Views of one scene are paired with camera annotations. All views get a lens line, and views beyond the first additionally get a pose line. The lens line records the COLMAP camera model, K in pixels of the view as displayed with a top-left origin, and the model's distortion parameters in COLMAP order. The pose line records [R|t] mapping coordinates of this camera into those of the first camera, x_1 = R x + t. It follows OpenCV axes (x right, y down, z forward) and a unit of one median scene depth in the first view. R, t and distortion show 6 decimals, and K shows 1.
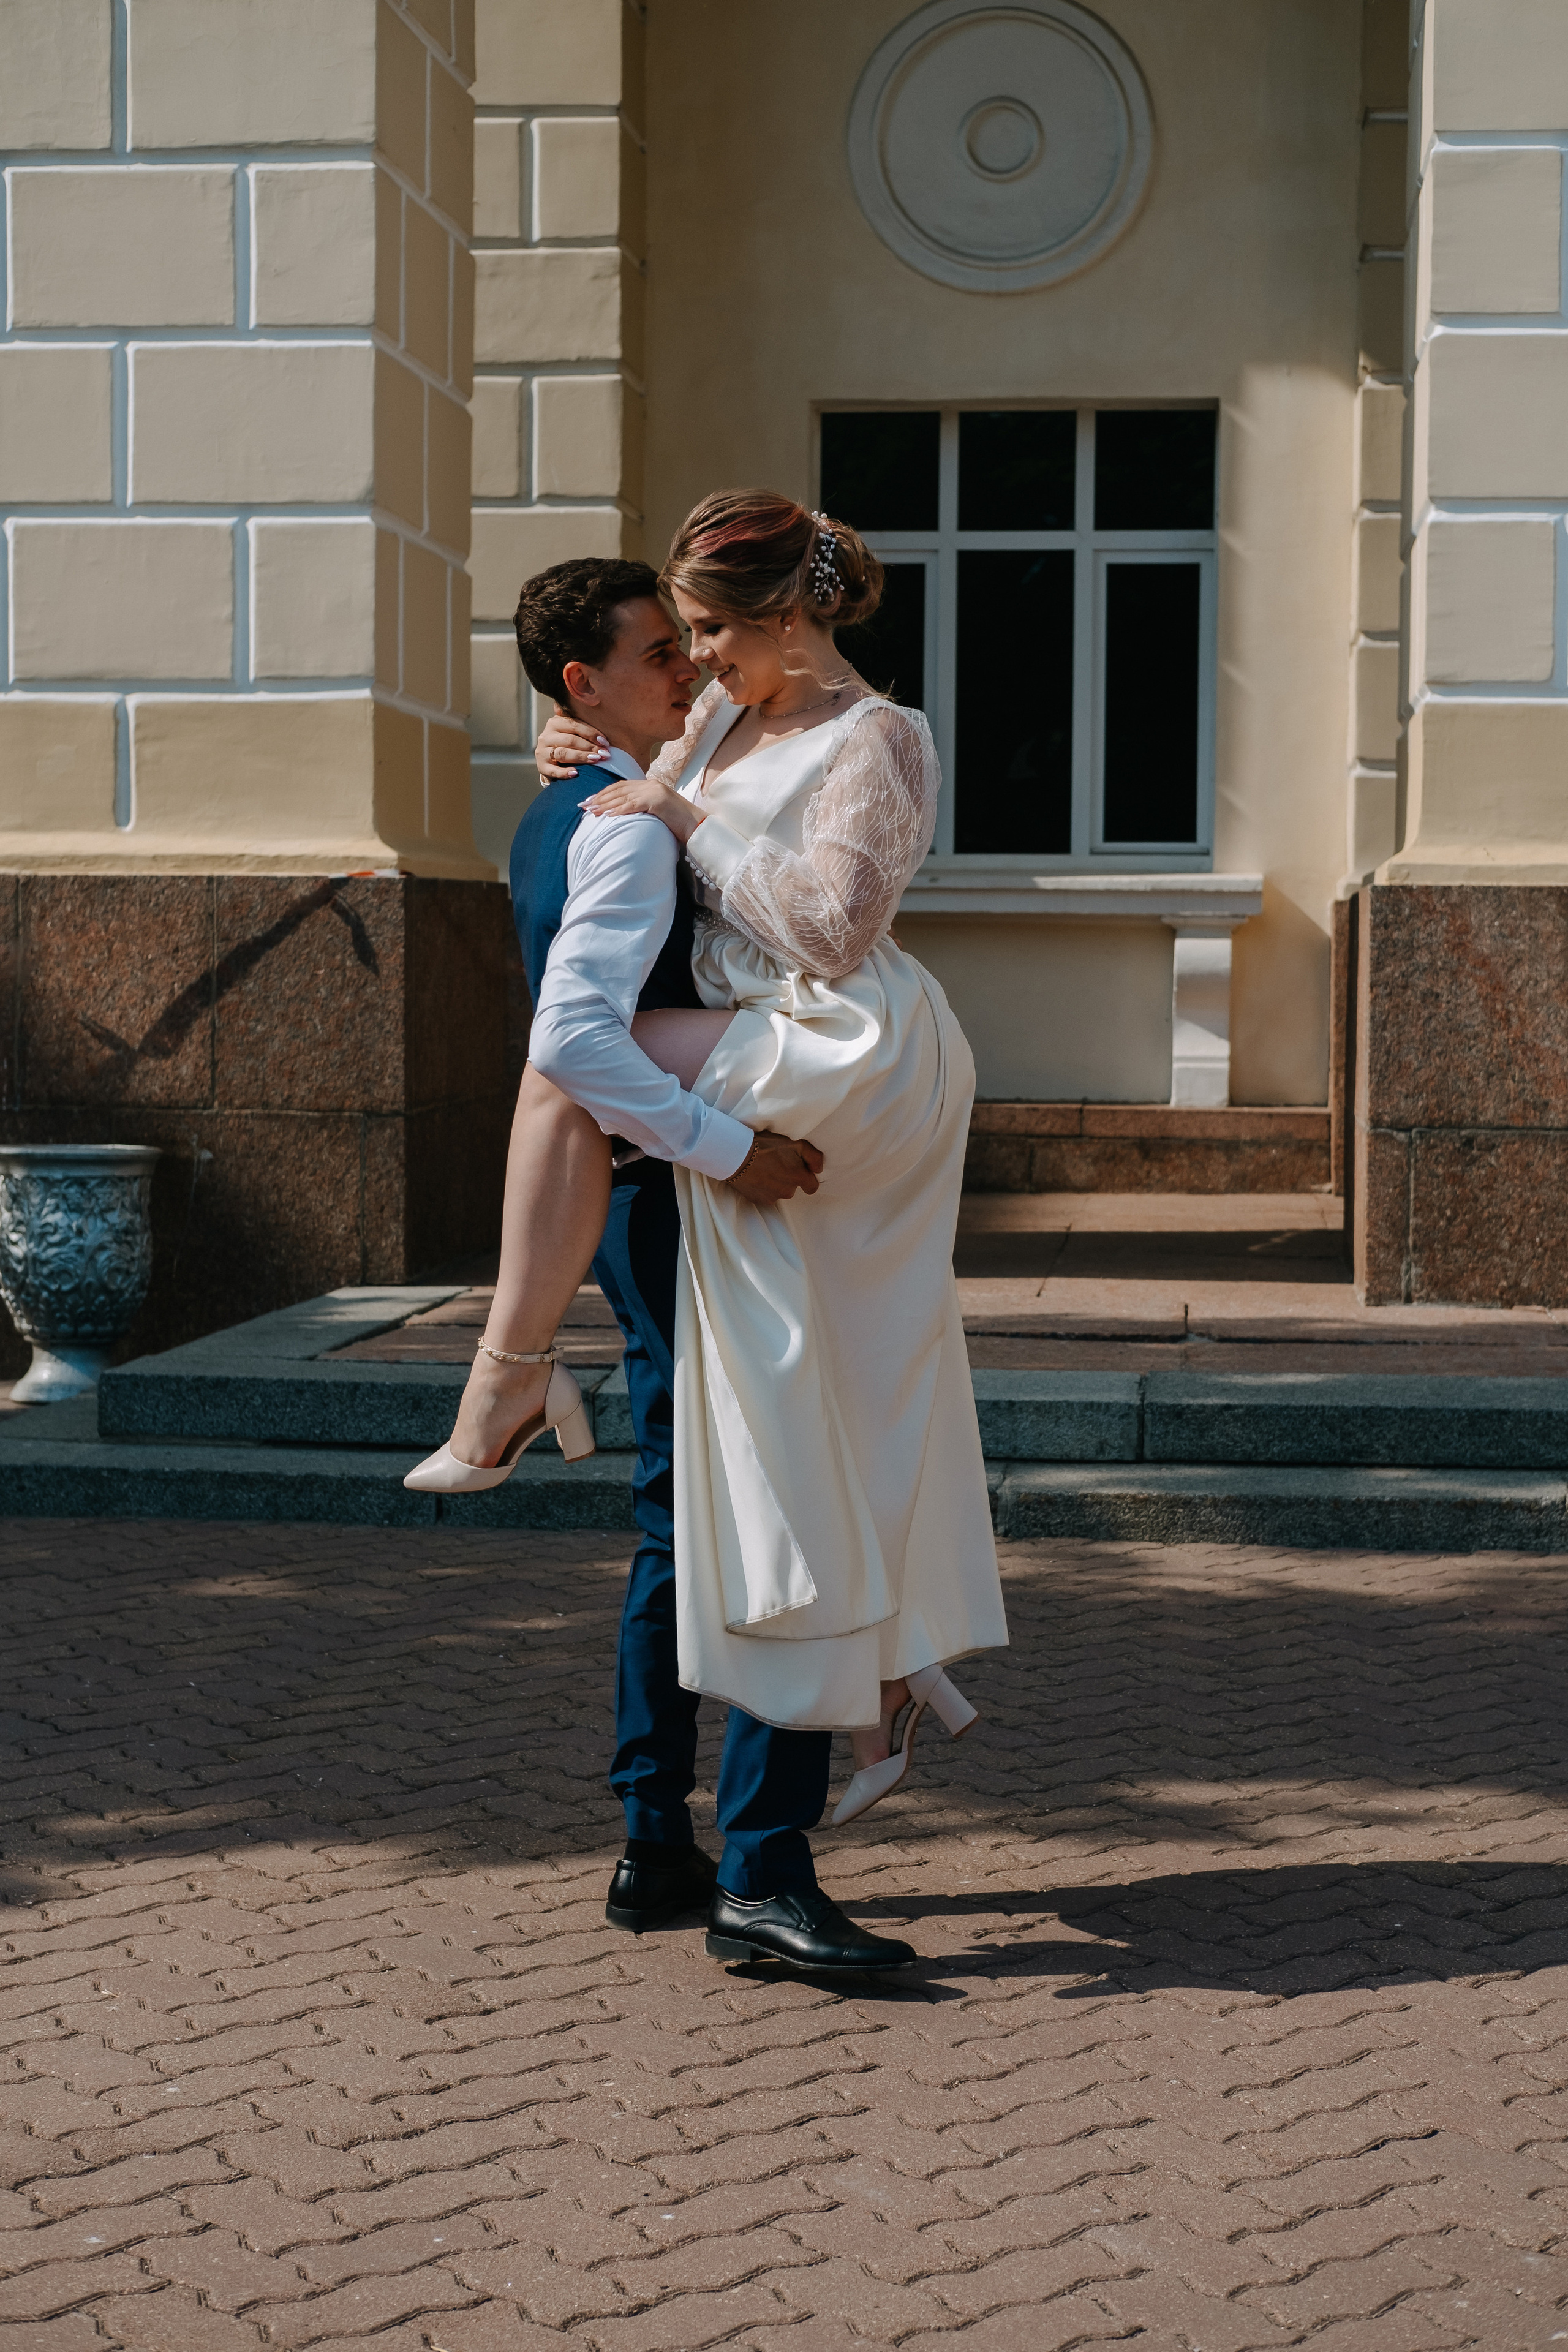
lens RADIAL K [[3536.7, 0, 784.0], [0, 3536.7, 1176.0], [0, 0, 1]] dist [-0.020883, 0.101986]
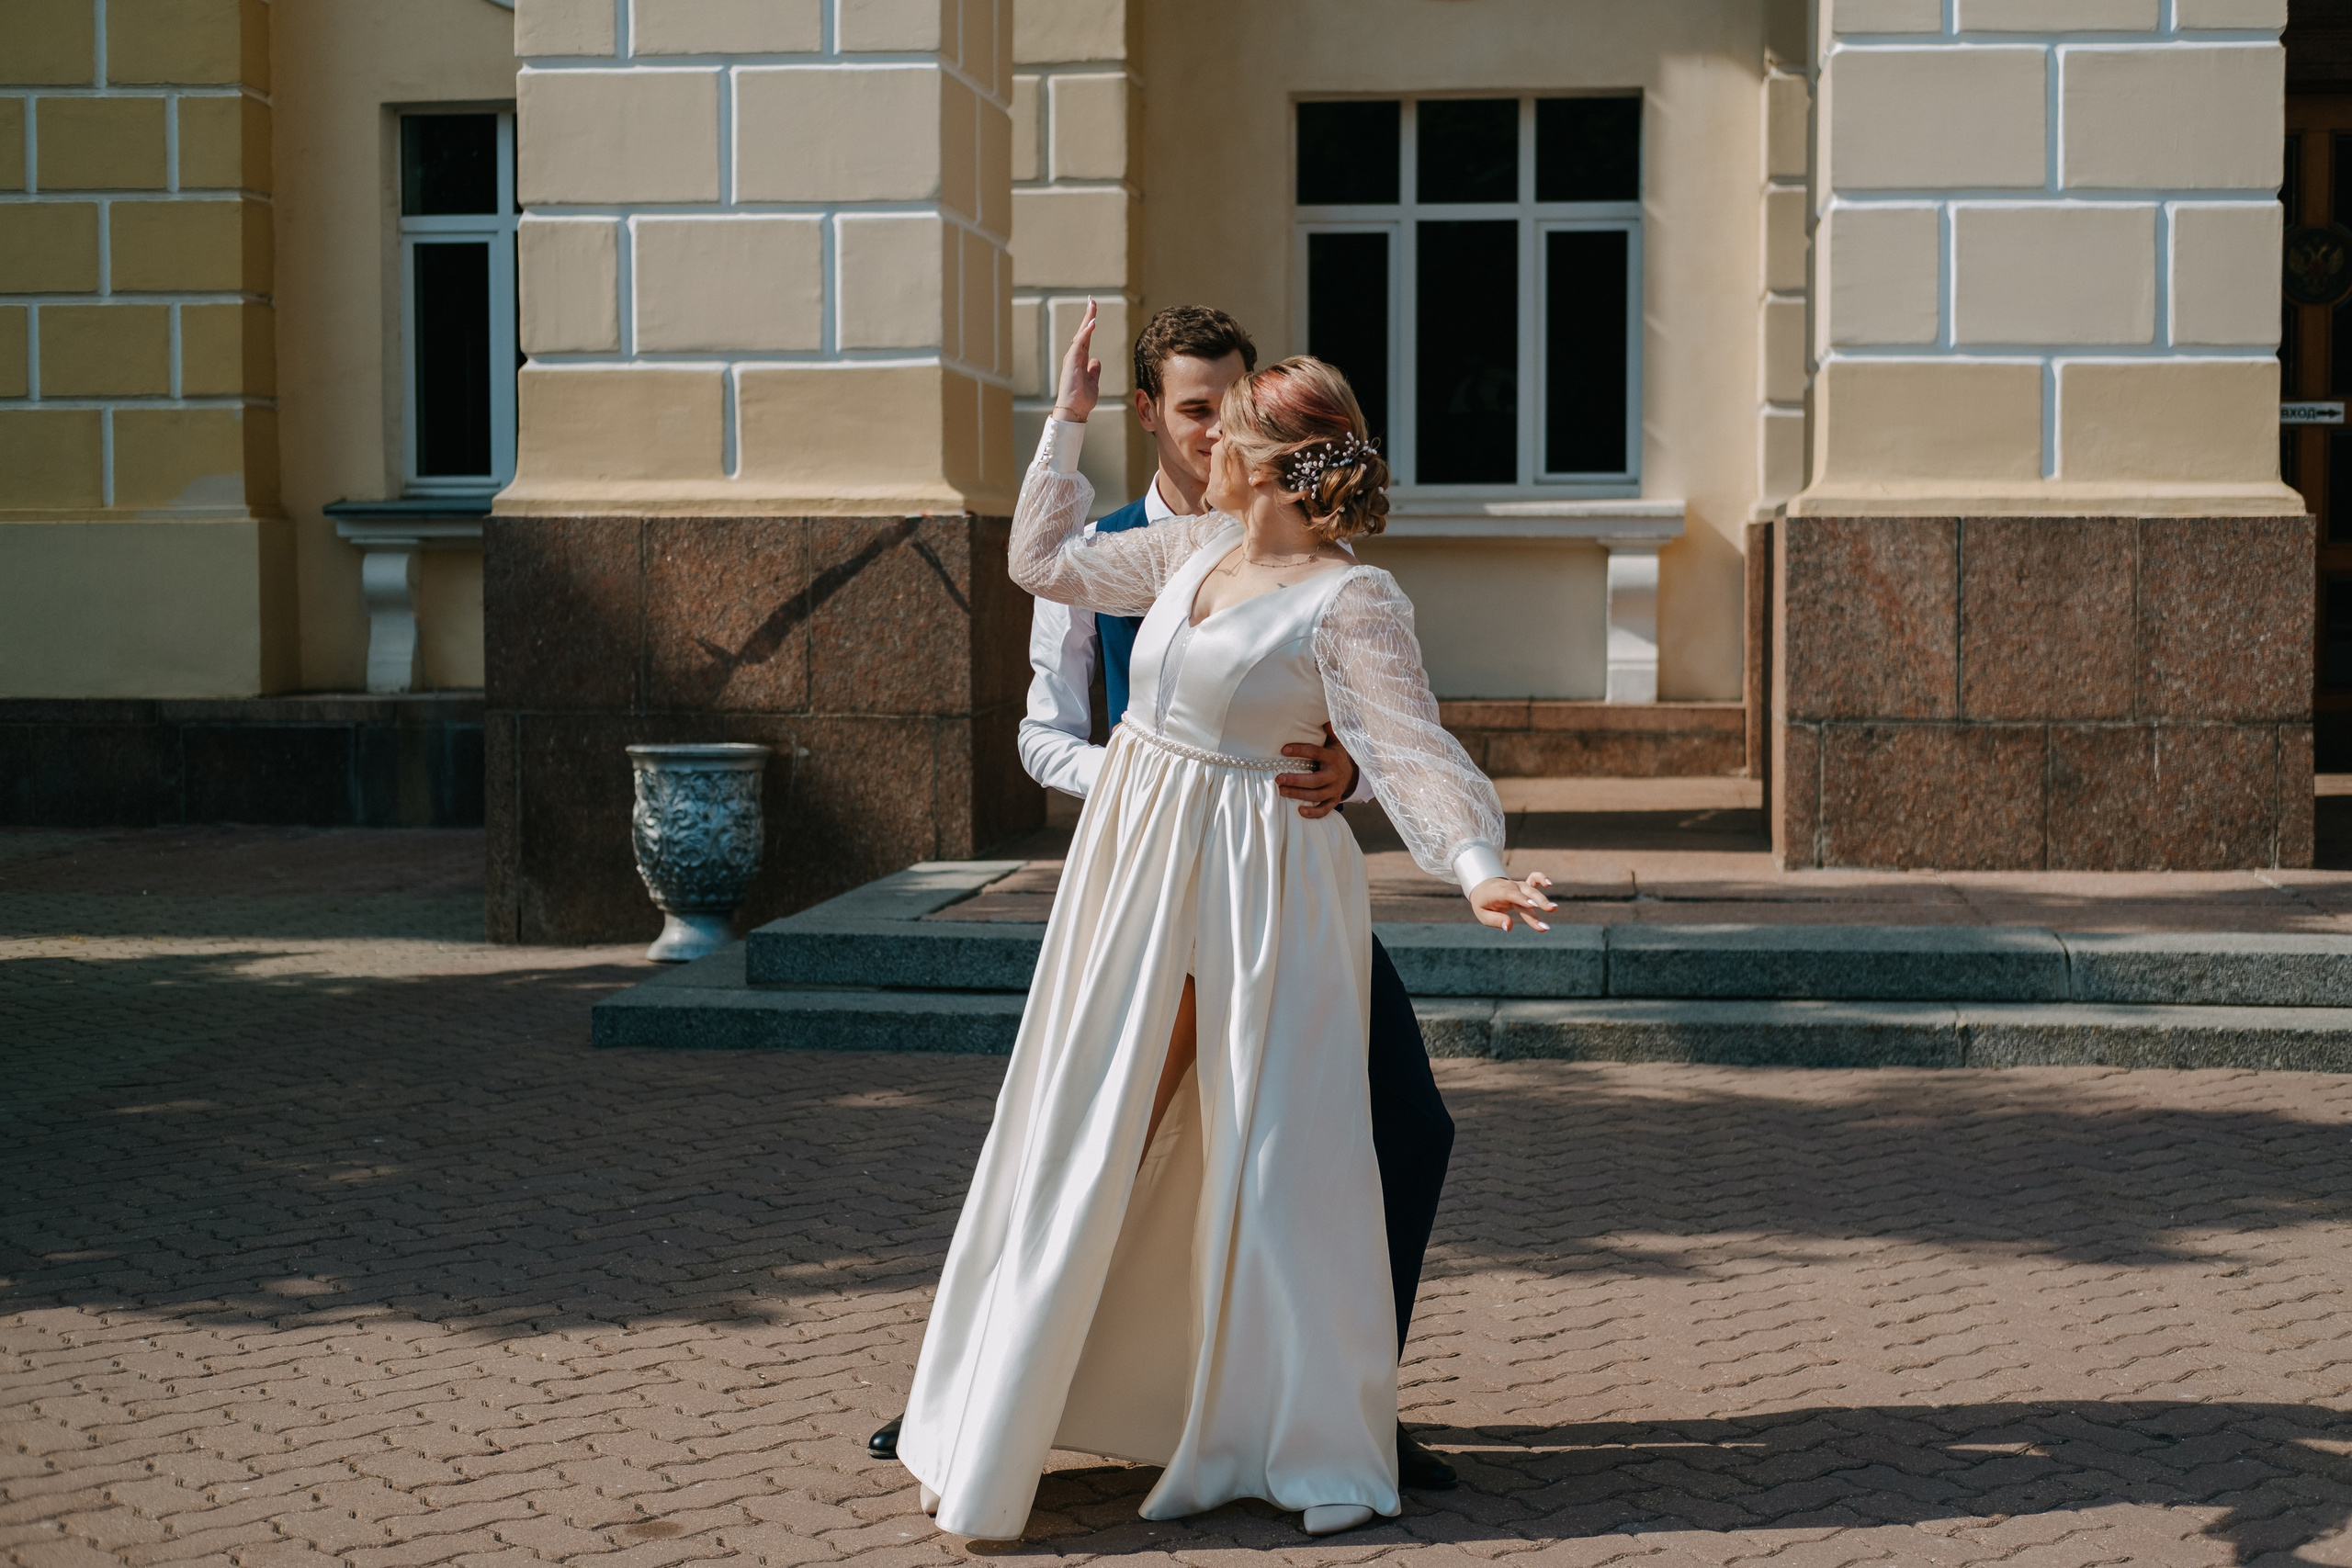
lens RADIAL K [[3536.4, 0, 1144.5], [0, 3536.4, 777.5], [0, 0, 1]] dist [-0.020883, 0.101986]
pose [[0.999958, -0.008261, -0.003982, -0.044930], [0.008272, 0.999962, 0.002666, 0.000446], [0.003959, -0.002699, 0.999989, -0.186536]]
